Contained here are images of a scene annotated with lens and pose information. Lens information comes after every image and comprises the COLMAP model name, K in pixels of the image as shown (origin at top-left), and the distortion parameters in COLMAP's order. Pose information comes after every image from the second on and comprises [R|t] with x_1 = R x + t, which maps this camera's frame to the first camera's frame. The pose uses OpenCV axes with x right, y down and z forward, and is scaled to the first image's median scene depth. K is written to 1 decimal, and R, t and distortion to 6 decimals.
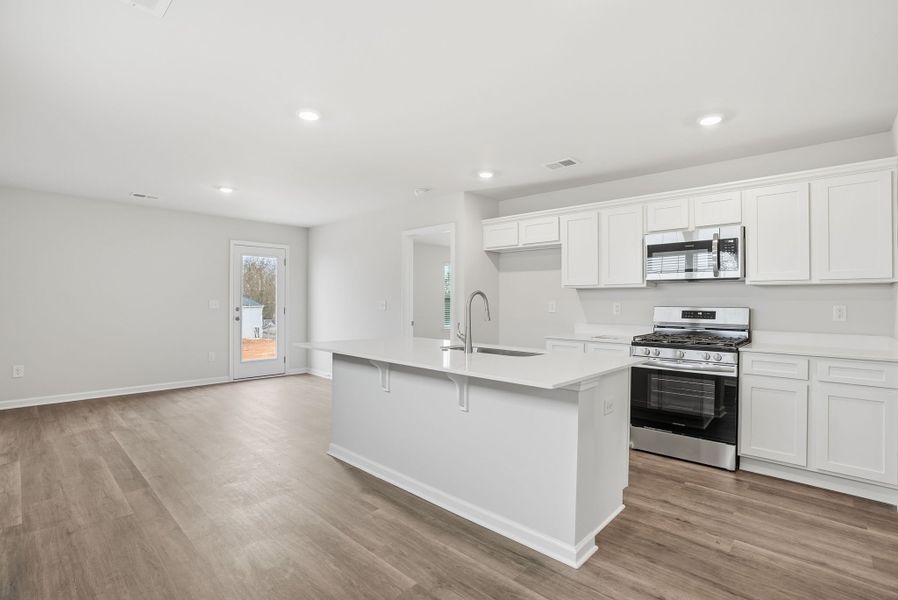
lens RADIAL K [[427.5, 0, 449.0], [0, 427.5, 300.0], [0, 0, 1]] dist [-0.070111, 0.028035]
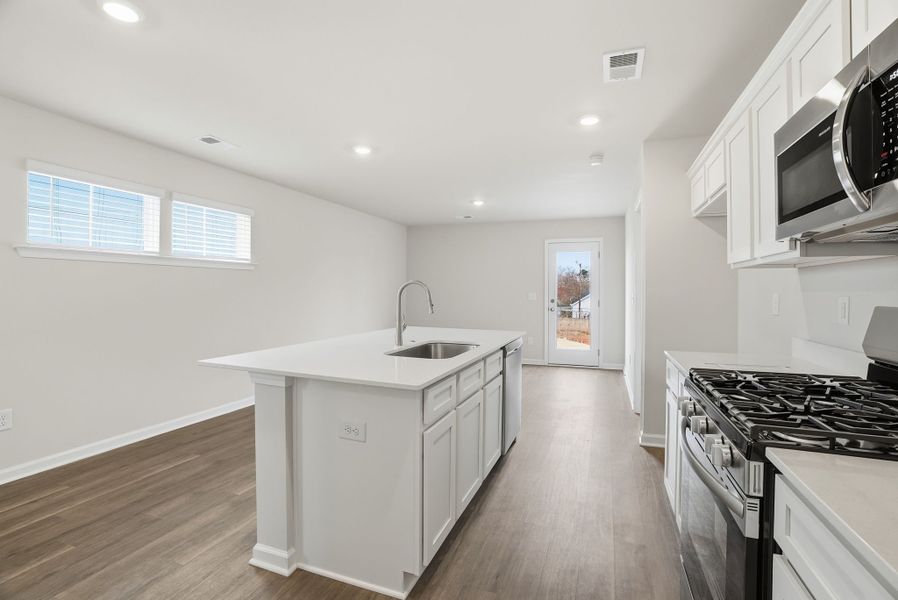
lens RADIAL K [[421.9, 0, 448.6], [0, 421.9, 290.1], [0, 0, 1]] dist [-0.075512, 0.027784]
pose [[0.388057, -0.006054, -0.921616, 0.781041], [-0.003889, 0.999959, -0.008206, 0.007142], [0.921627, 0.006769, 0.388017, 0.601891]]
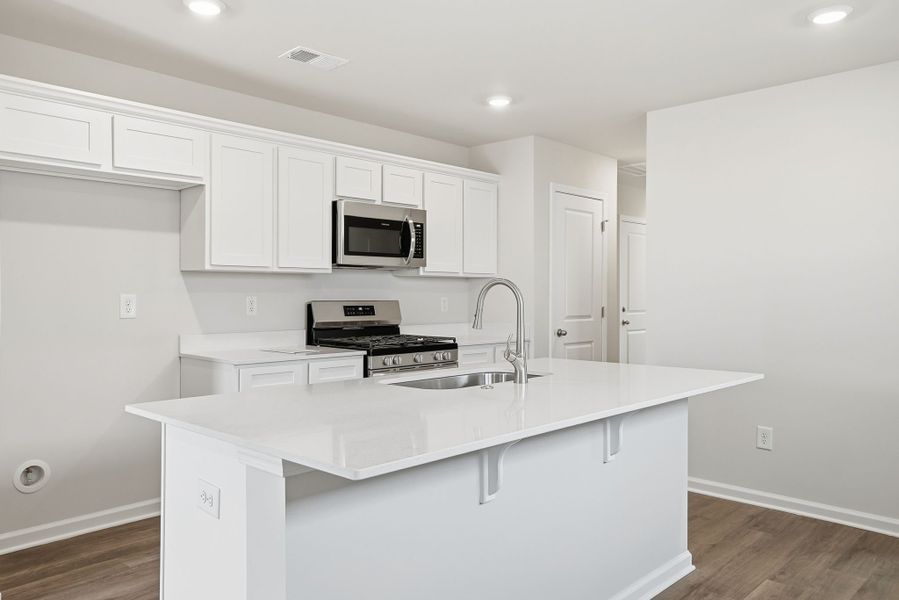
lens RADIAL K [[669.0, 0, 448.5], [0, 669.0, 291.8], [0, 0, 1]] dist [0.010359, 0.009484]
pose [[0.011571, -0.003070, 0.999928, -0.729587], [-0.001841, 0.999994, 0.003091, -0.004595], [-0.999931, -0.001877, 0.011566, 0.892673]]
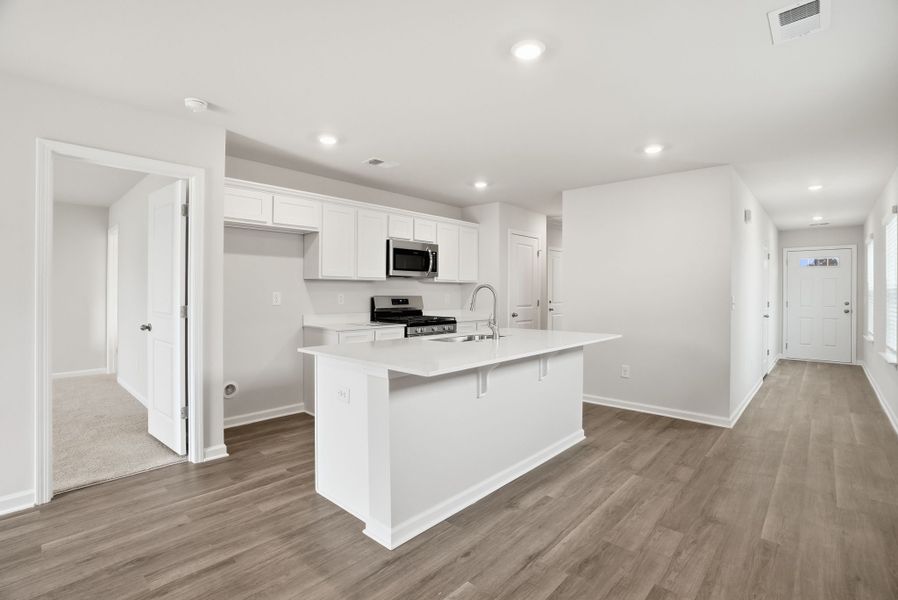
lens RADIAL K [[421.9, 0, 448.6], [0, 421.9, 290.1], [0, 0, 1]] dist [-0.075512, 0.027784]
pose [[-0.006457, -0.001016, 0.999979, -0.875697], [-0.004144, 0.999991, 0.000990, -0.005481], [-0.999971, -0.004138, -0.006461, 0.927299]]
